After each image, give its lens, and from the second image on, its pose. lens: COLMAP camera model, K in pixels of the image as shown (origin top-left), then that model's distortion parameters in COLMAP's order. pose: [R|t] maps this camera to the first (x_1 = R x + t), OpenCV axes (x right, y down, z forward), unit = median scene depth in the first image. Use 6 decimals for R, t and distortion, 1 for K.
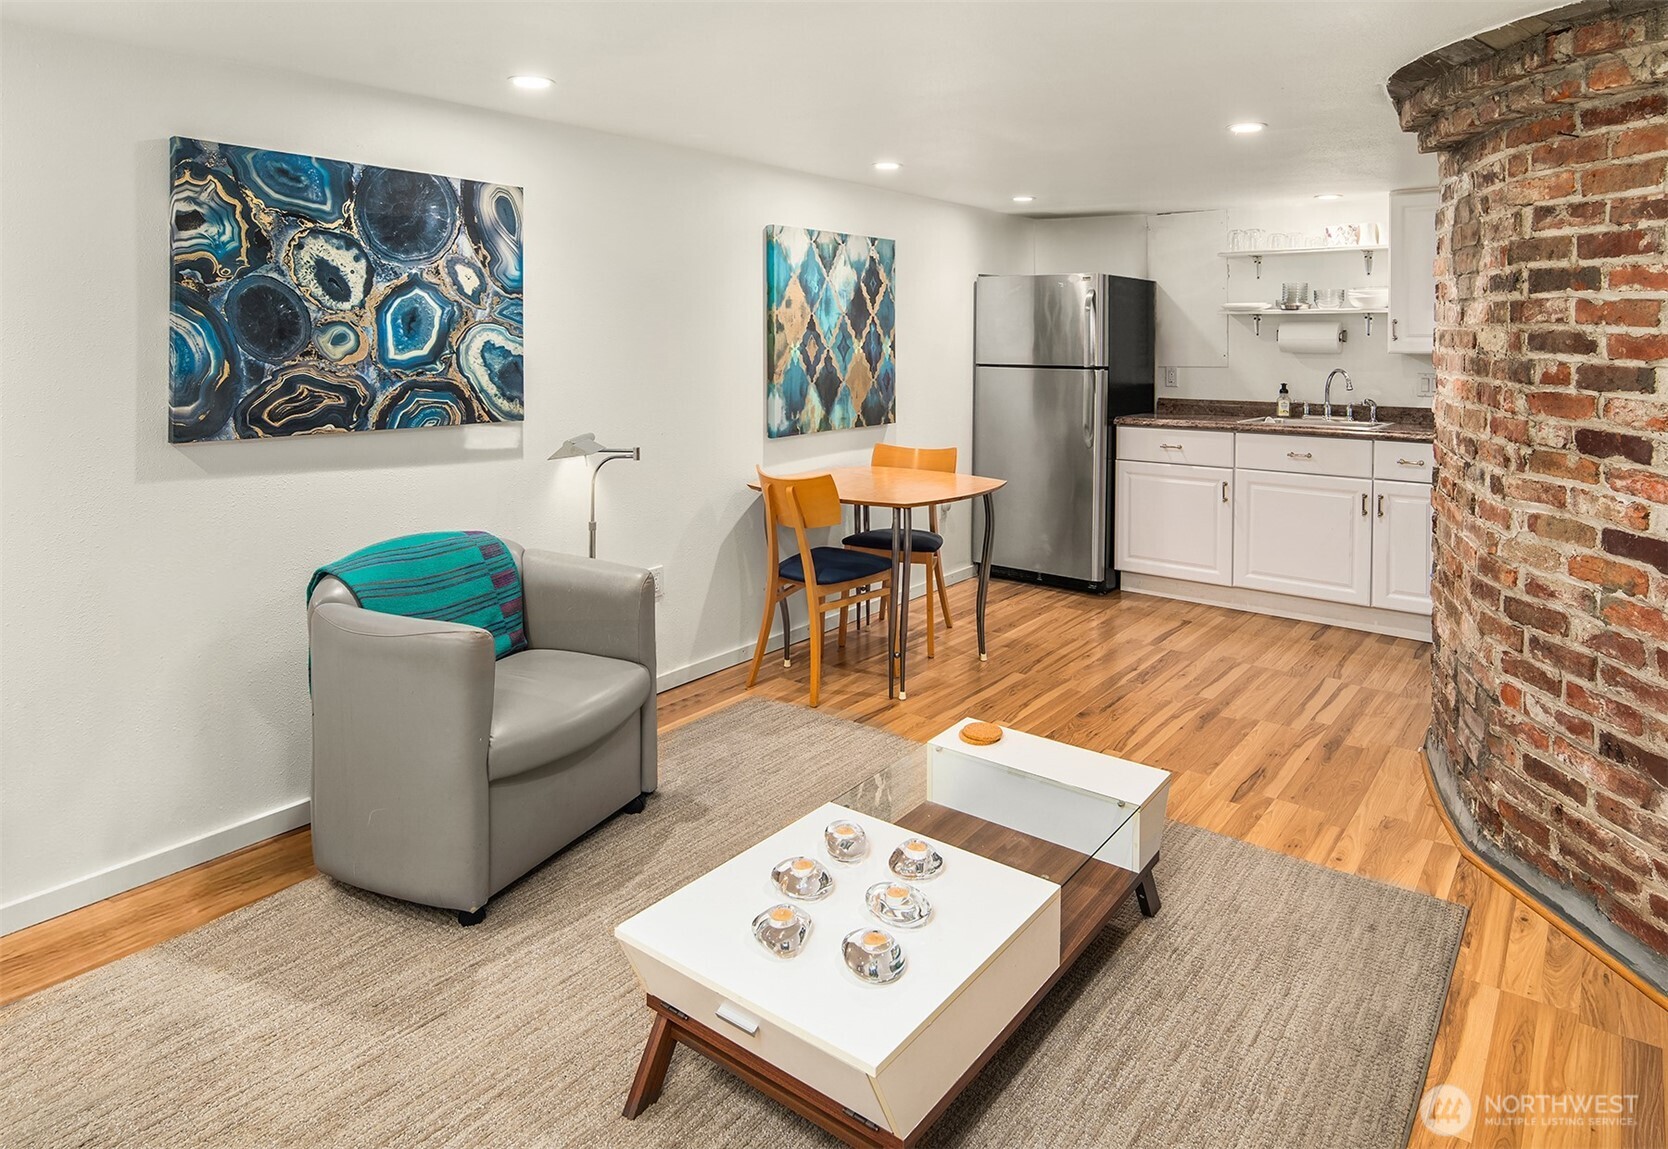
lens RADIAL K [[989.4, 0, 834.0], [0, 989.4, 574.5], [0, 0, 1]] dist [-0.001153, -0.000590]
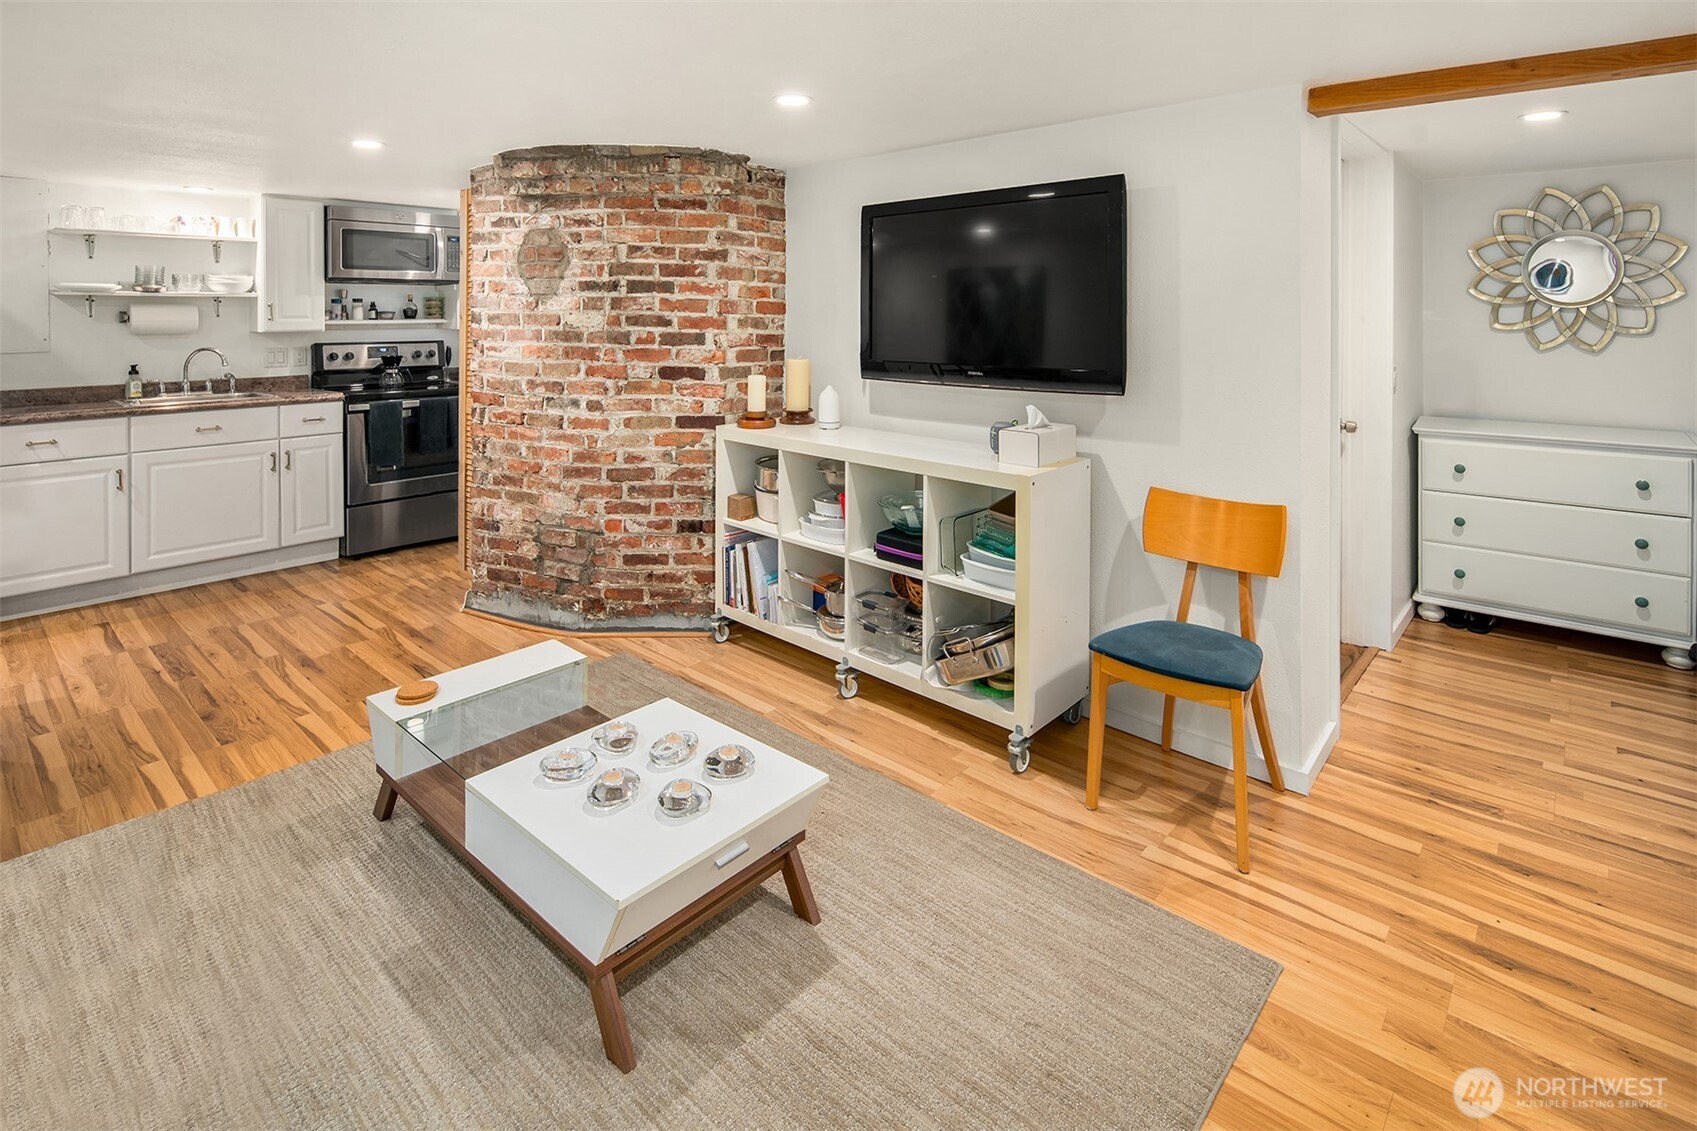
lens RADIAL K [[793.9, 0, 848.5], [0, 793.9, 565.5], [0, 0, 1]] dist [-0.001832, -0.000270]
pose [[0.078343, -0.305846, 0.948852, -0.737075], [0.236148, 0.930383, 0.280395, -0.124473], [-0.968554, 0.202103, 0.145114, 0.466314]]
